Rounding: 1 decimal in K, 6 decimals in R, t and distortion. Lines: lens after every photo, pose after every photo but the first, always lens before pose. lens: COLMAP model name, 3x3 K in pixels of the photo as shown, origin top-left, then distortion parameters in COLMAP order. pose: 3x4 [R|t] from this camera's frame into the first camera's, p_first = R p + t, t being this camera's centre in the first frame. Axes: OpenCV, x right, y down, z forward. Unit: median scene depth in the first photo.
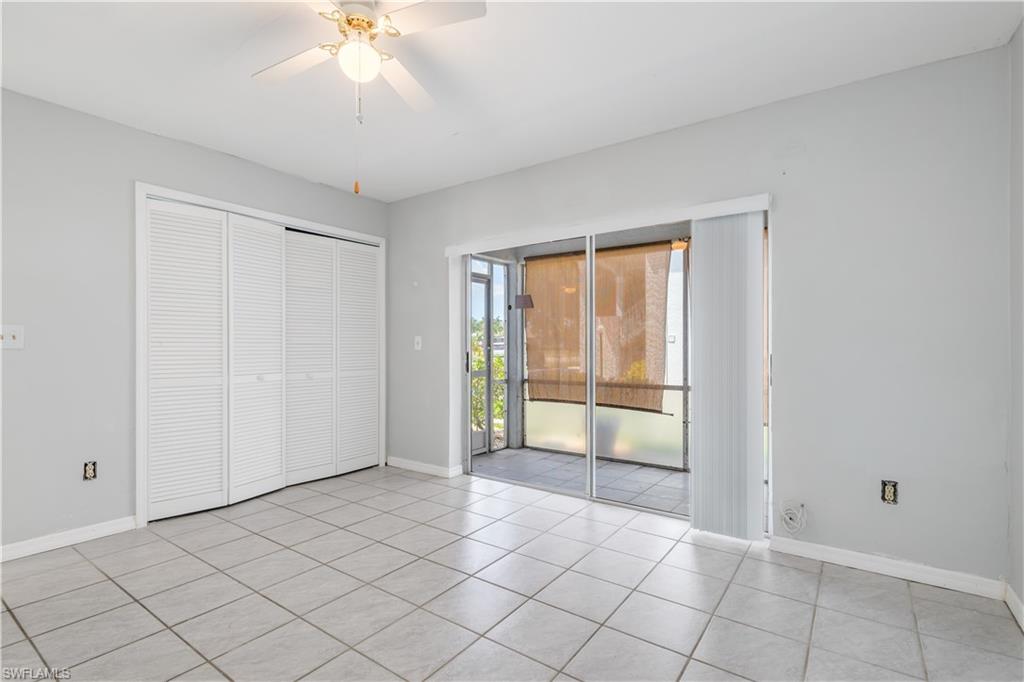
lens RADIAL K [[480.2, 0, 521.2], [0, 480.2, 347.2], [0, 0, 1]] dist [0.018230, -0.011313]
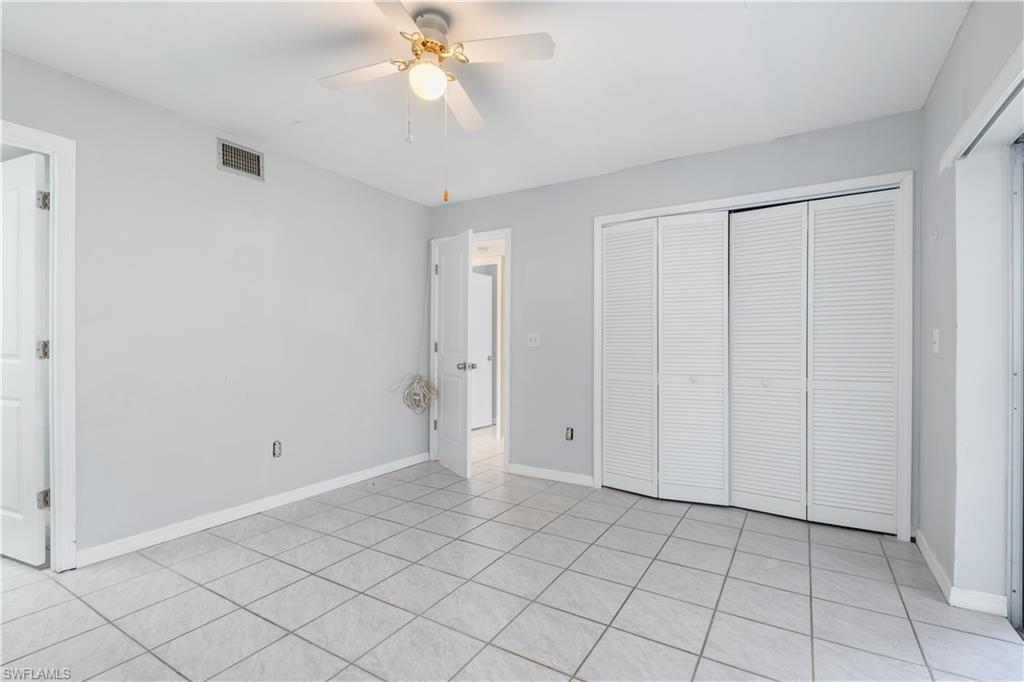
lens RADIAL K [[480.2, 0, 501.6], [0, 480.2, 344.3], [0, 0, 1]] dist [0.018230, -0.011313]
pose [[0.052046, -0.002266, -0.998642, 0.467512], [-0.005879, 0.999979, -0.002575, -0.000074], [0.998627, 0.006005, 0.052031, 0.686812]]
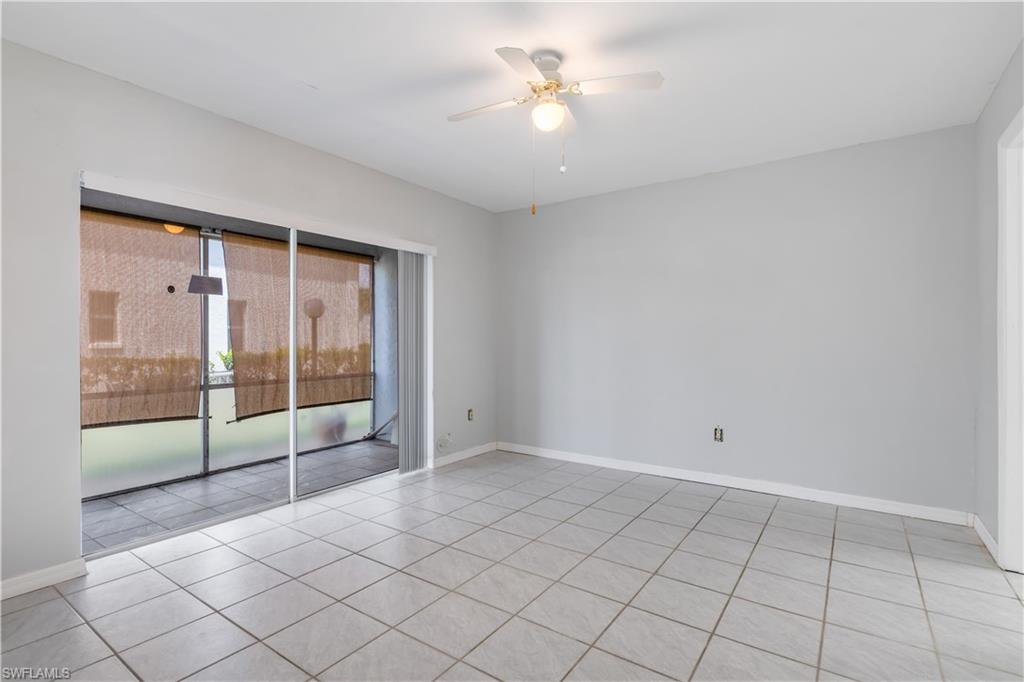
lens RADIAL K [[480.2, 0, 495.6], [0, 480.2, 345.3], [0, 0, 1]] dist [0.018230, -0.011313]
pose [[0.020946, -0.010081, 0.999730, -0.985315], [0.003860, 0.999943, 0.010003, -0.007554], [-0.999773, 0.003650, 0.020984, 0.689340]]
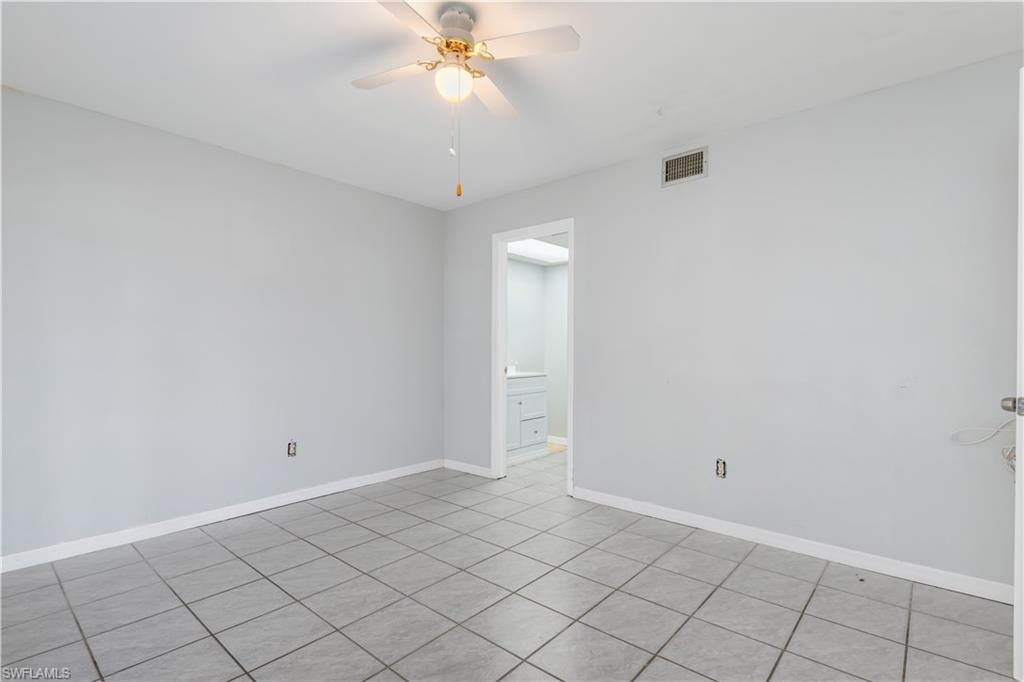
lens RADIAL K [[480.2, 0, 515.2], [0, 480.2, 348.1], [0, 0, 1]] dist [0.018230, -0.011313]
pose [[-0.994276, -0.001346, 0.106838, -0.362951], [-0.001478, 0.999998, -0.001159, -0.004619], [-0.106836, -0.001310, -0.994276, 1.267508]]
